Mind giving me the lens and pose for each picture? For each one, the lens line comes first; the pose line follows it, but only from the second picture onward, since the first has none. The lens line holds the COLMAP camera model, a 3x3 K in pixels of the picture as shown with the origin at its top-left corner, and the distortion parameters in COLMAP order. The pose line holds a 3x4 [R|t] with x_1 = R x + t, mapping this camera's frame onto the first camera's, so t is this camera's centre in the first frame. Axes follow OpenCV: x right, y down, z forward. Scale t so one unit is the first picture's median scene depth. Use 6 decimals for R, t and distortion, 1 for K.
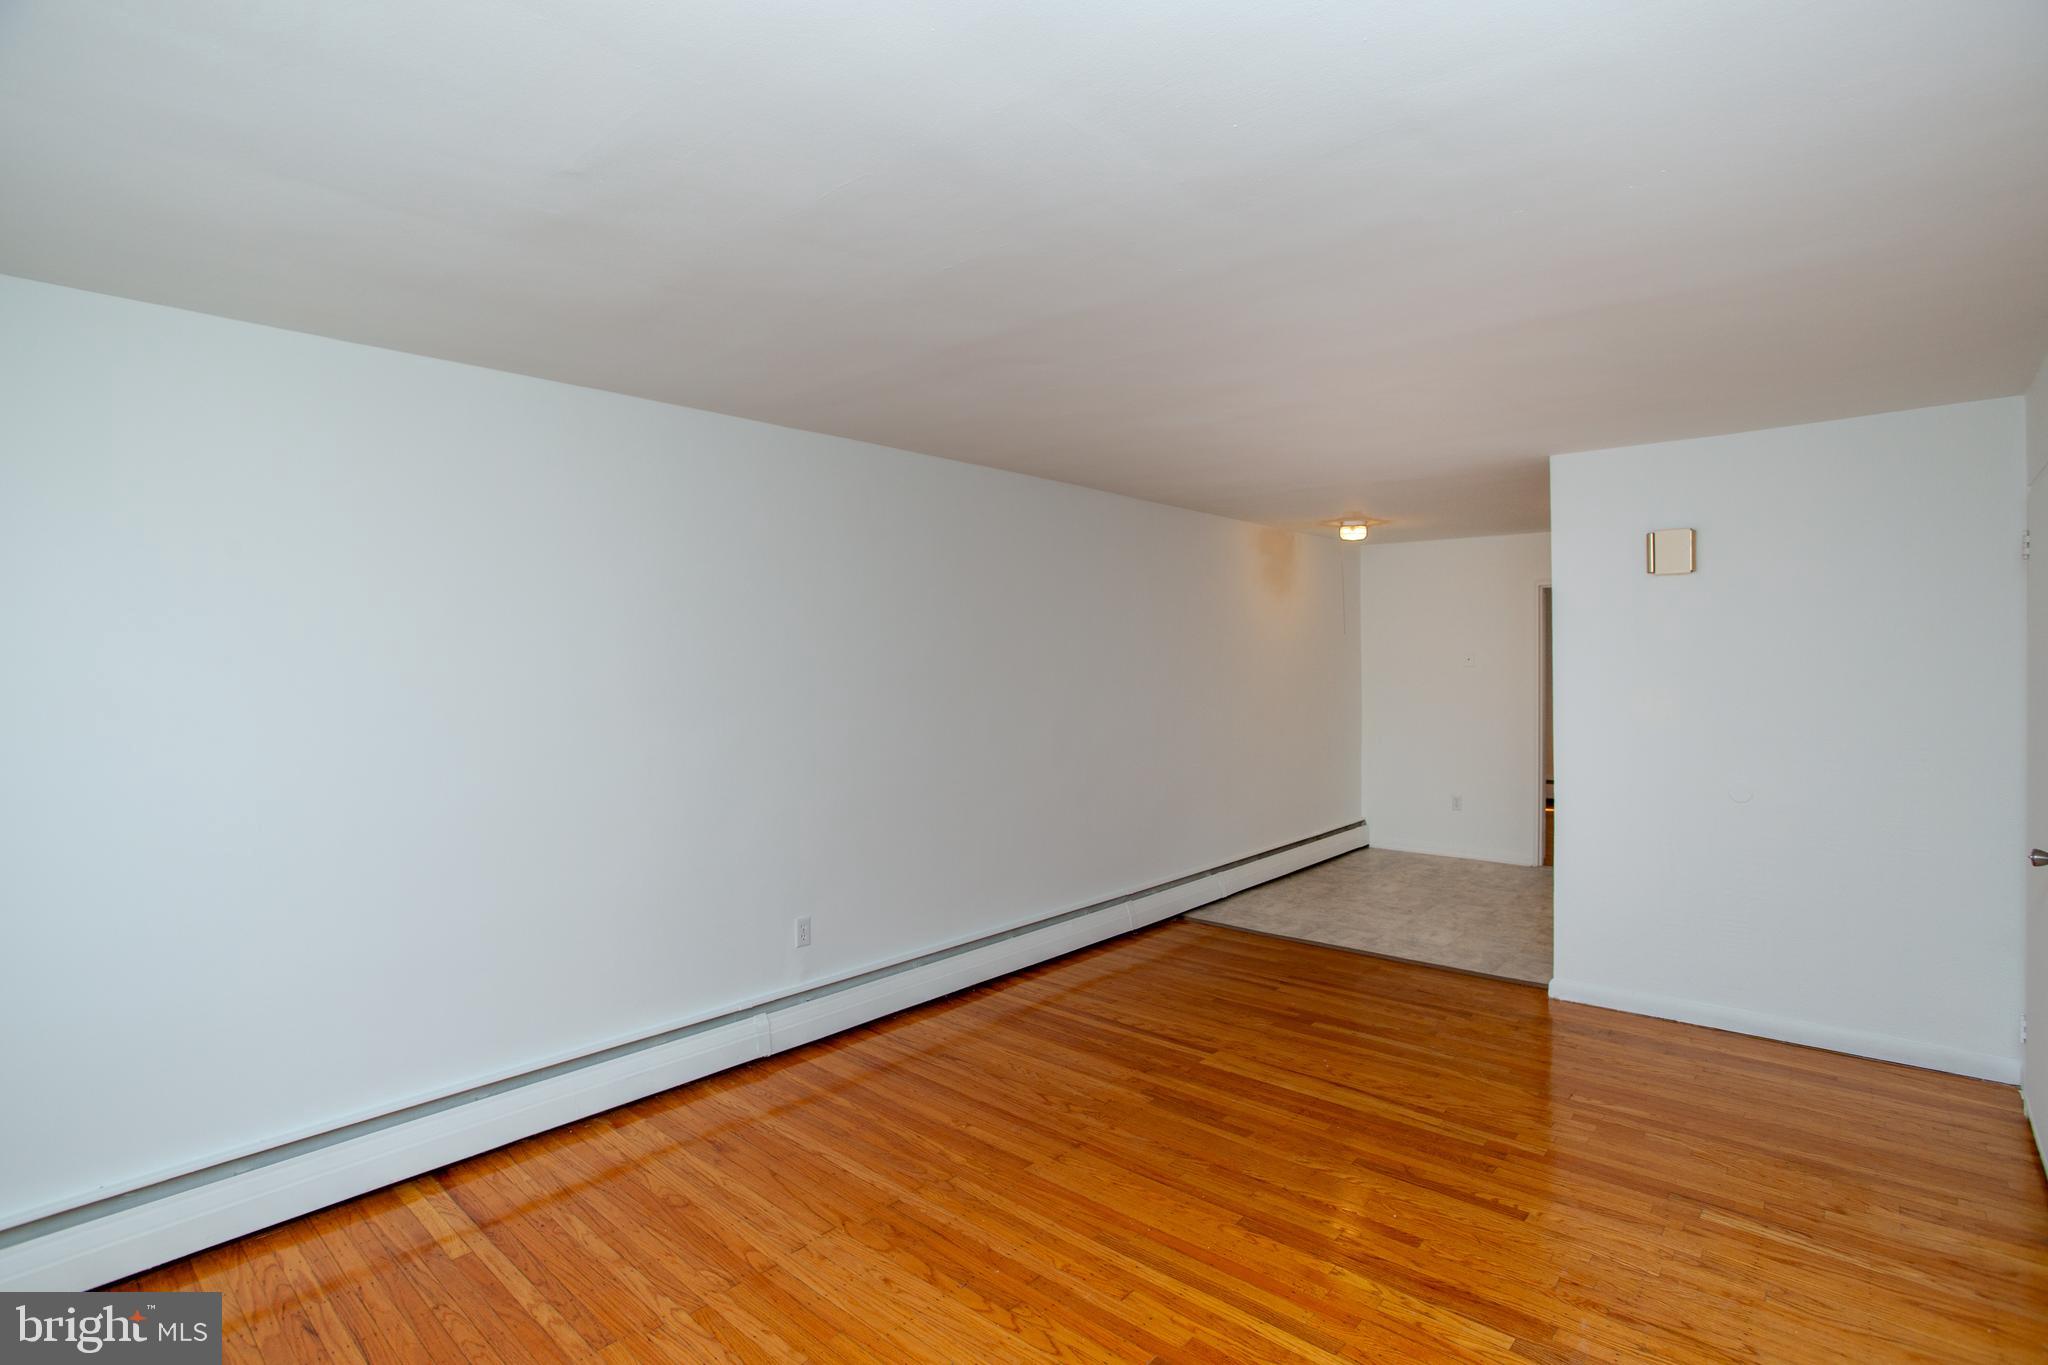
lens RADIAL K [[993.3, 0, 1016.0], [0, 993.3, 676.3], [0, 0, 1]] dist [-0.072871, 0.029551]
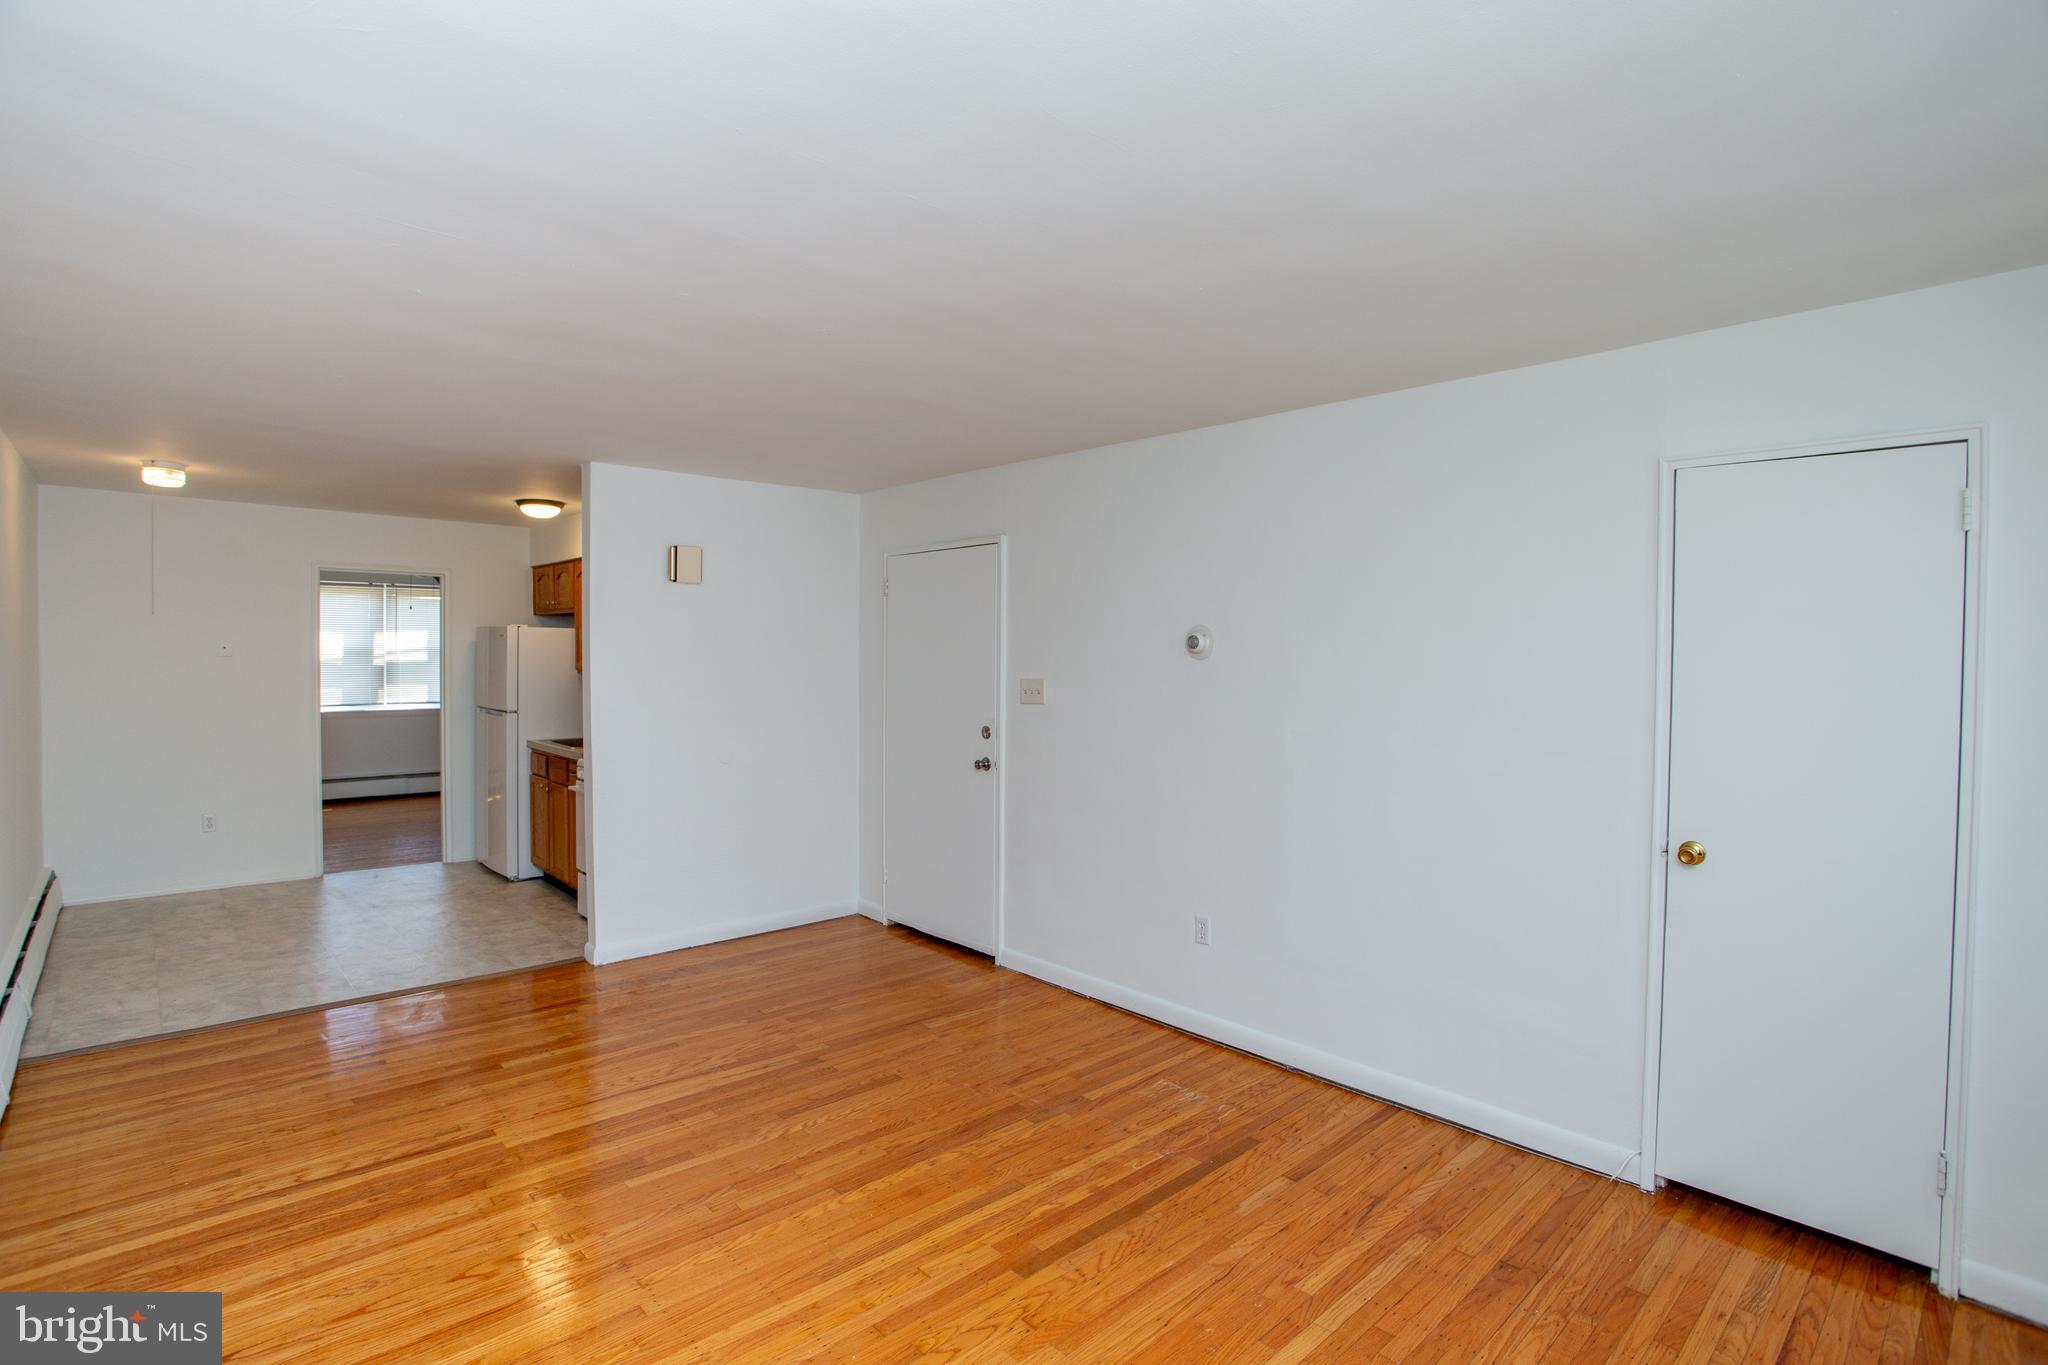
lens RADIAL K [[993.3, 0, 1016.0], [0, 993.3, 676.3], [0, 0, 1]] dist [-0.072871, 0.029551]
pose [[0.093009, -0.016335, 0.995531, -0.589951], [0.003677, 0.999864, 0.016063, -0.007072], [-0.995658, 0.002167, 0.093057, 0.532824]]
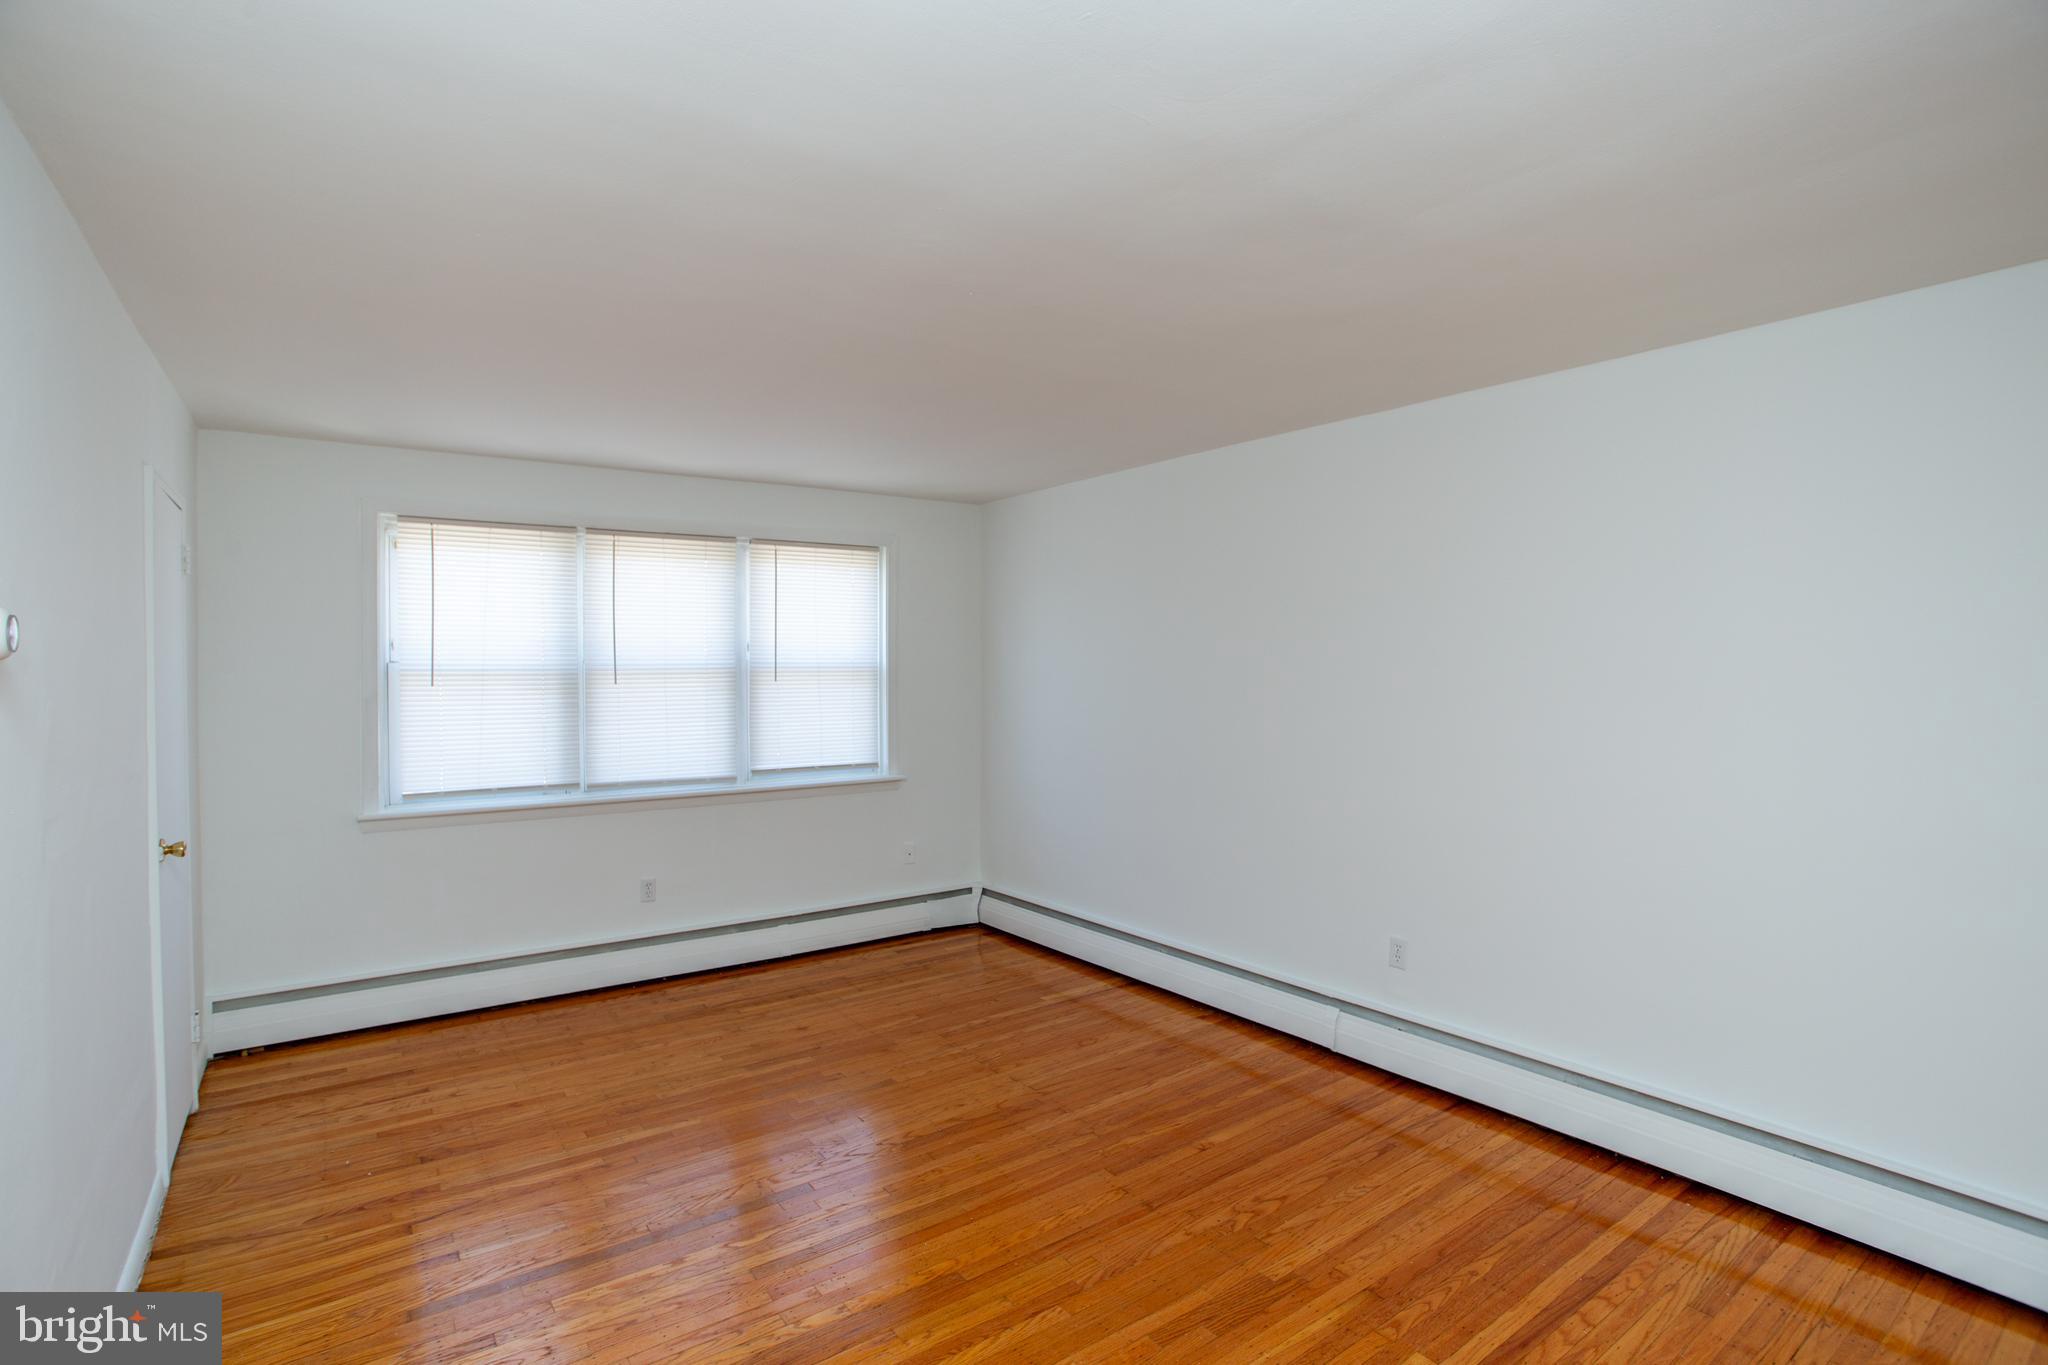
lens RADIAL K [[993.3, 0, 1016.0], [0, 993.3, 676.3], [0, 0, 1]] dist [-0.072871, 0.029551]
pose [[-0.217822, 0.020872, -0.975765, 0.825595], [-0.005899, 0.999725, 0.022701, -0.019326], [0.975971, 0.010701, -0.217639, 0.933980]]
